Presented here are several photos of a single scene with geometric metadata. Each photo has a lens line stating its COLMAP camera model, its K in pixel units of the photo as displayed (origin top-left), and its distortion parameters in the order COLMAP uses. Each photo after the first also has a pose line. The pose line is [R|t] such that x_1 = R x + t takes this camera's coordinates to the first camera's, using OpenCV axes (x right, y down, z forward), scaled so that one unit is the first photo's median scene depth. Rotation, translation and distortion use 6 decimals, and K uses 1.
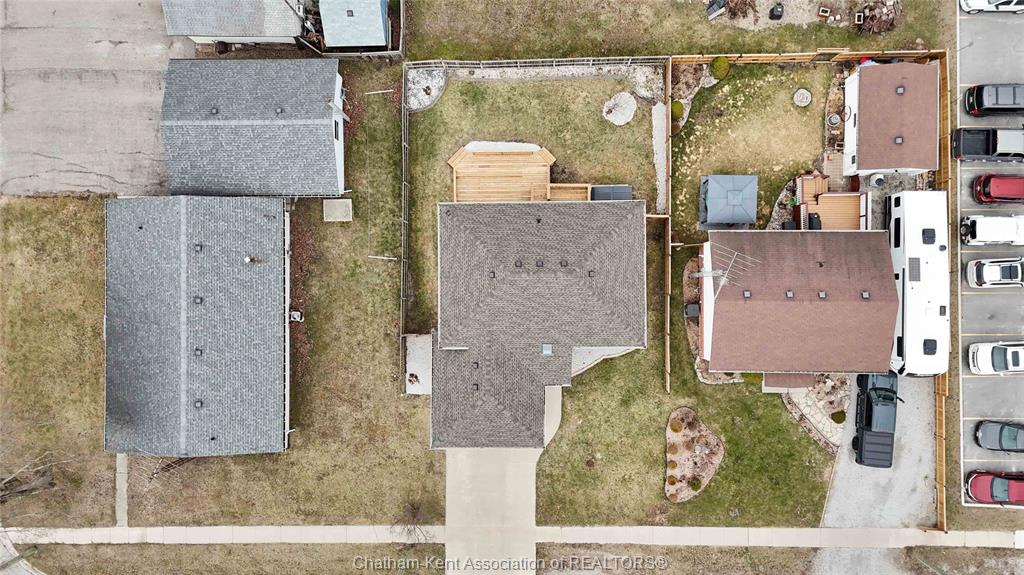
lens RADIAL K [[749.4, 0, 492.9], [0, 749.4, 298.8], [0, 0, 1]] dist [0.039688, -0.005876]
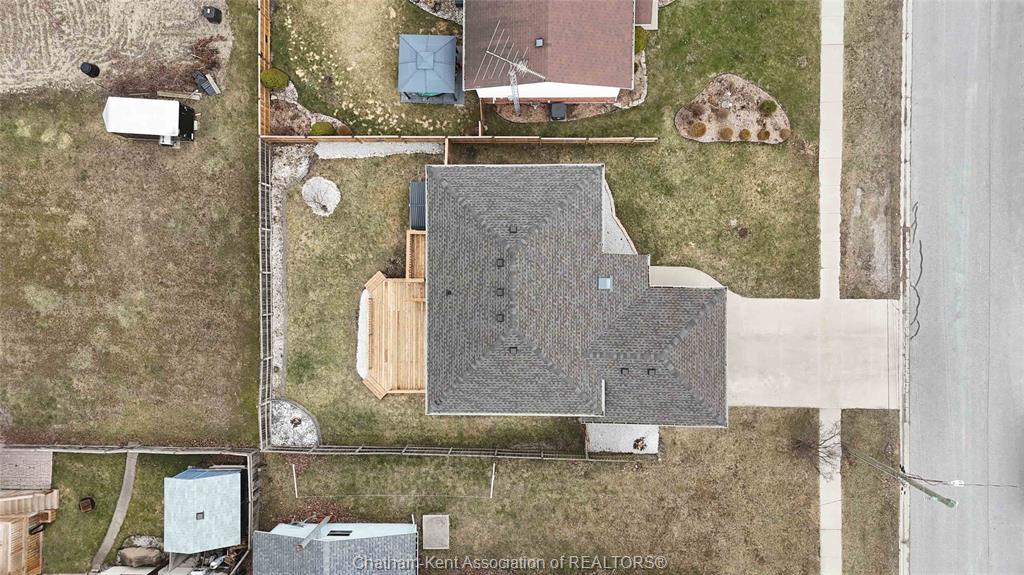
lens RADIAL K [[749.4, 0, 512.4], [0, 749.4, 283.9], [0, 0, 1]] dist [0.039688, -0.005876]
pose [[0.011138, -0.997928, 0.063362, 0.017955], [0.998828, 0.008118, -0.047721, 0.004844], [0.047108, 0.063820, 0.996849, 0.166552]]
